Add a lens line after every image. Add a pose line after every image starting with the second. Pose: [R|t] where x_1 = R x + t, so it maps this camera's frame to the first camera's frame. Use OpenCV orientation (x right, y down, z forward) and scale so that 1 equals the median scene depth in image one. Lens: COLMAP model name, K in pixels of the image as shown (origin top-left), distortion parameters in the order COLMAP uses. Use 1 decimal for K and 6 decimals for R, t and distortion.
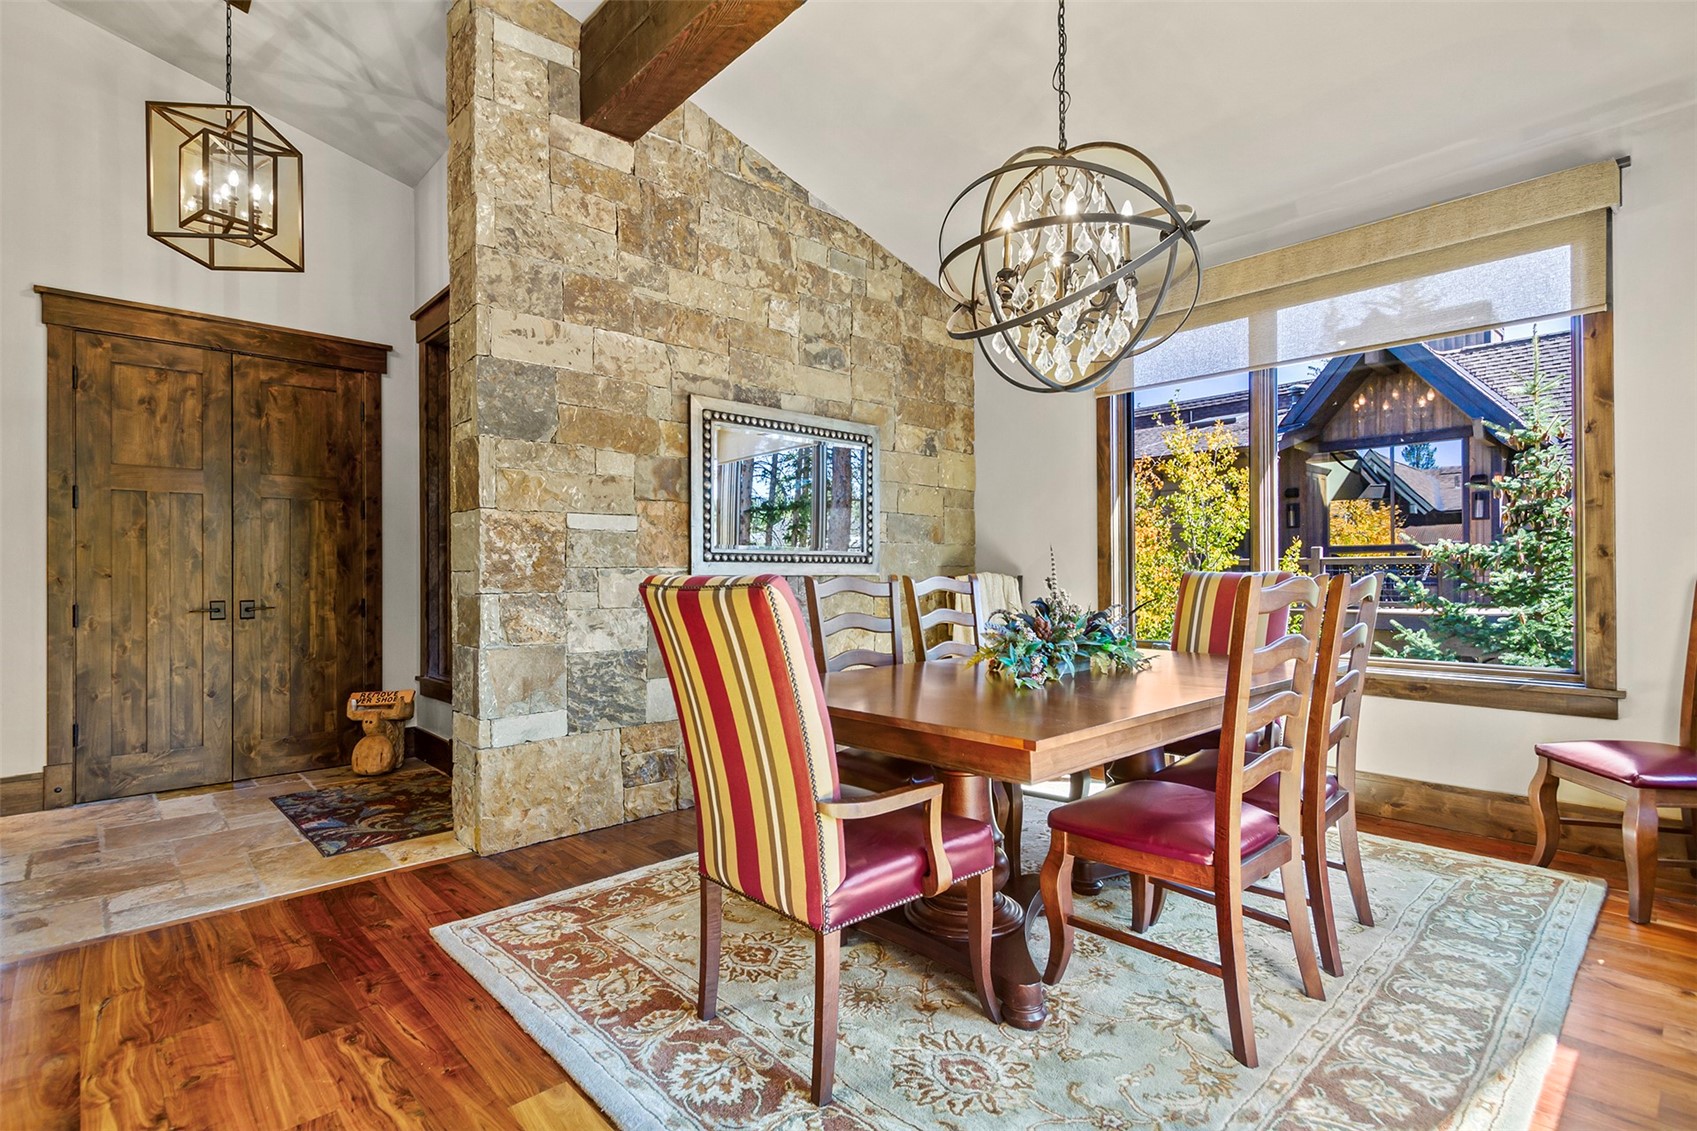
lens RADIAL K [[808.5, 0, 845.5], [0, 808.5, 572.0], [0, 0, 1]] dist [0.004013, -0.001492]
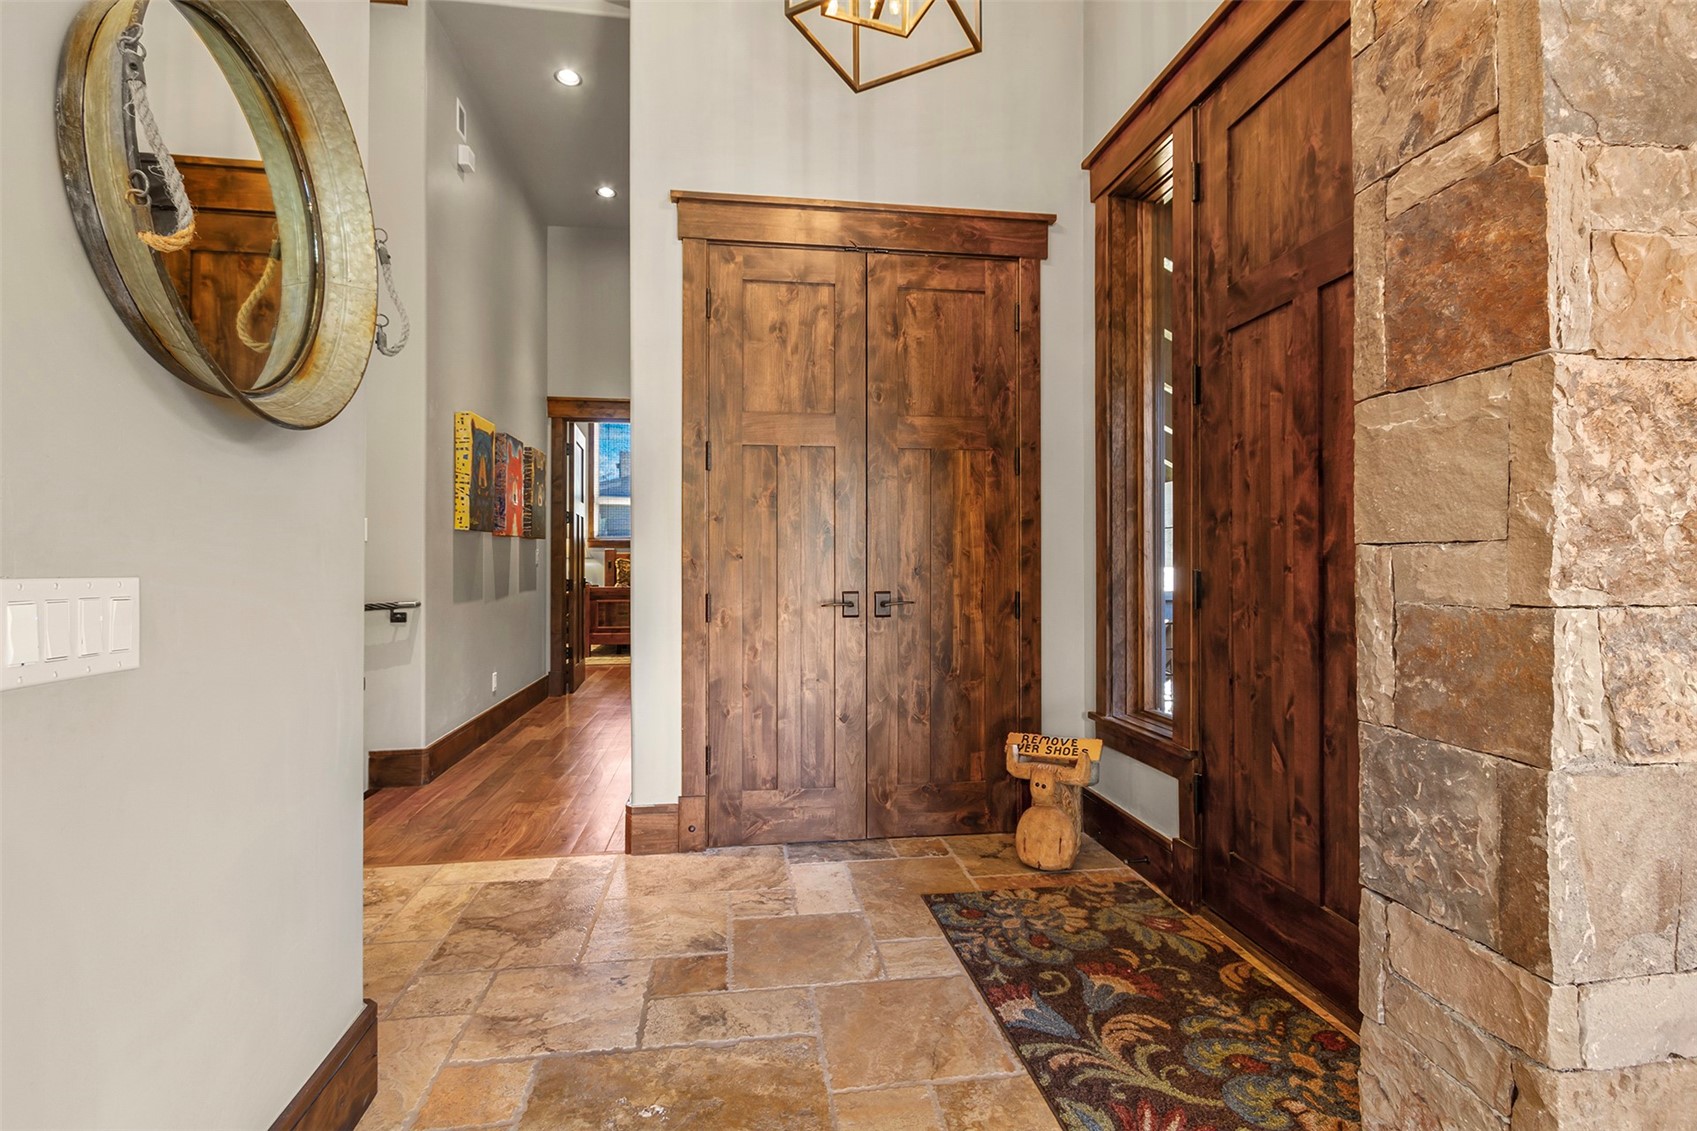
lens RADIAL K [[783.7, 0, 845.9], [0, 783.7, 560.1], [0, 0, 1]] dist [-0.001141, -0.000802]
pose [[0.819649, 0.003267, -0.572857, -0.392933], [-0.001582, 0.999993, 0.003439, 0.005153], [0.572864, -0.001913, 0.819648, 0.439056]]
